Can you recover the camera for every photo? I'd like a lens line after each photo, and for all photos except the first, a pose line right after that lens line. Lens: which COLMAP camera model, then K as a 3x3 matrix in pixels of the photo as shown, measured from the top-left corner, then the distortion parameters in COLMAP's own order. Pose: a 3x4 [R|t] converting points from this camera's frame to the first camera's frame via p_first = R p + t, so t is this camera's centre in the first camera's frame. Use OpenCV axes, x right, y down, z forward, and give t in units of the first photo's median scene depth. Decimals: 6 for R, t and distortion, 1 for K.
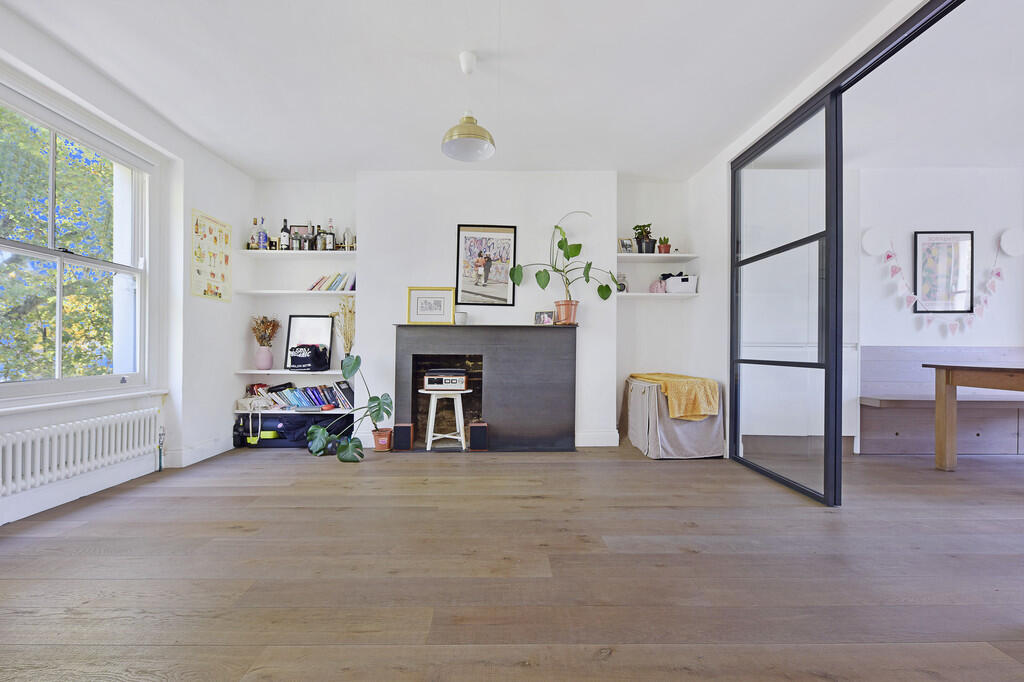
lens RADIAL K [[440.4, 0, 512.0], [0, 440.4, 341.0], [0, 0, 1]] dist [0.002108, 0.000404]
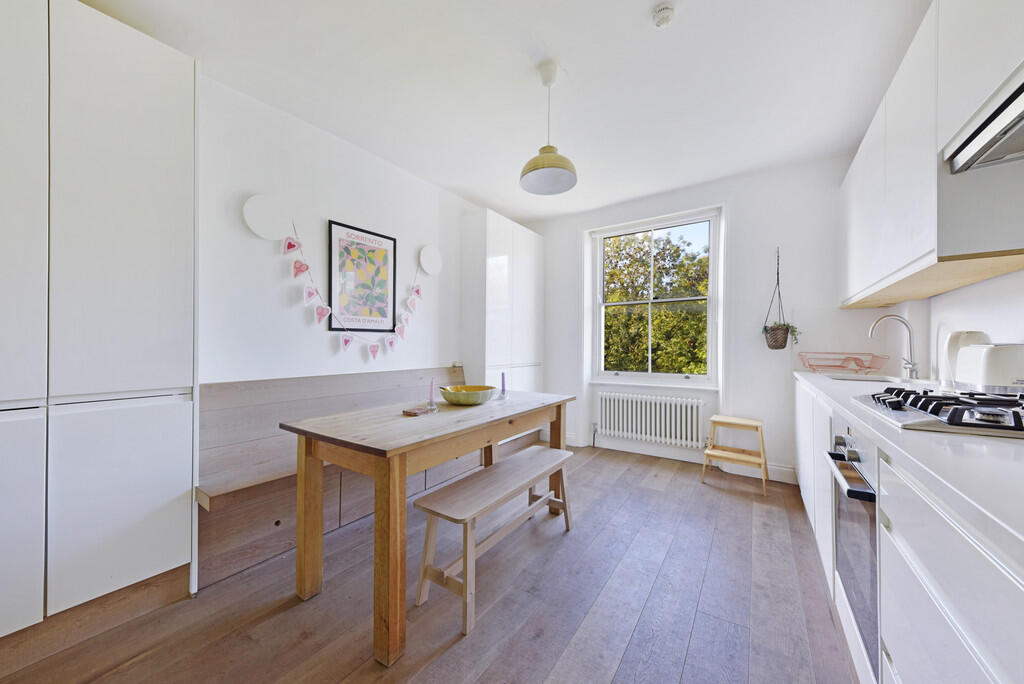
lens RADIAL K [[363.0, 0, 517.1], [0, 363.0, 344.5], [0, 0, 1]] dist [0.000932, -0.000102]
pose [[0.565563, 0.000504, 0.824705, 0.642814], [-0.008003, 0.999956, 0.004877, -0.049716], [-0.824666, -0.009358, 0.565542, 0.431408]]
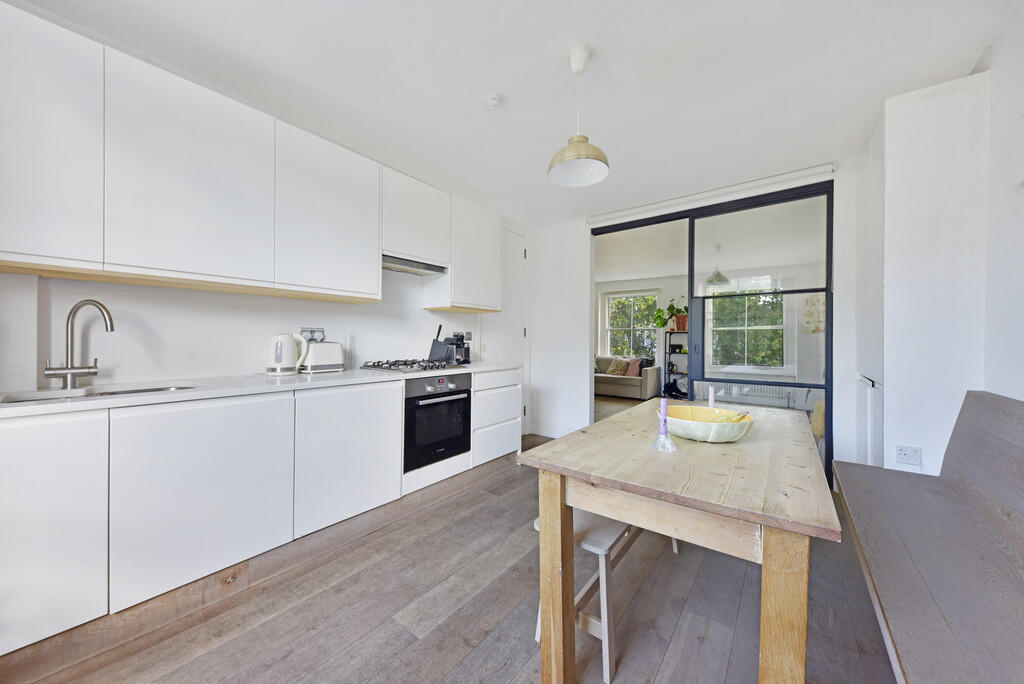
lens RADIAL K [[363.0, 0, 517.1], [0, 363.0, 344.5], [0, 0, 1]] dist [0.000932, -0.000102]
pose [[-0.613806, 0.000251, -0.789457, 1.500215], [-0.000621, 0.999999, 0.000801, -0.046720], [0.789457, 0.000982, -0.613805, 0.907821]]
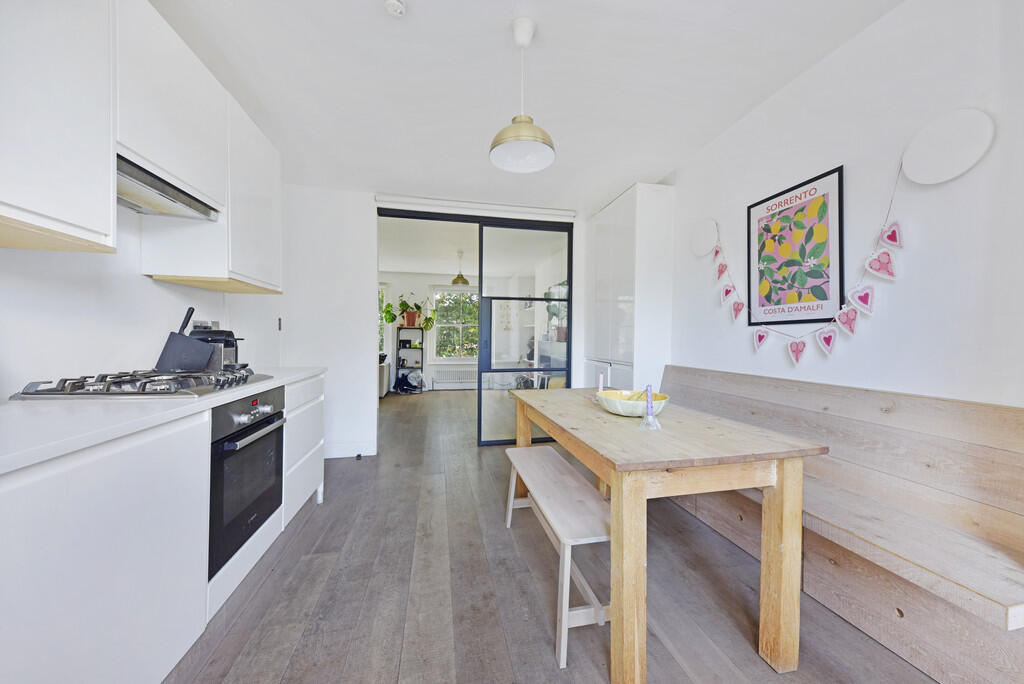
lens RADIAL K [[363.0, 0, 517.1], [0, 363.0, 344.5], [0, 0, 1]] dist [0.000932, -0.000102]
pose [[0.214165, 0.014084, -0.976696, 1.511361], [0.002728, 0.999884, 0.015016, -0.048310], [0.976794, -0.005881, 0.214102, 0.578696]]
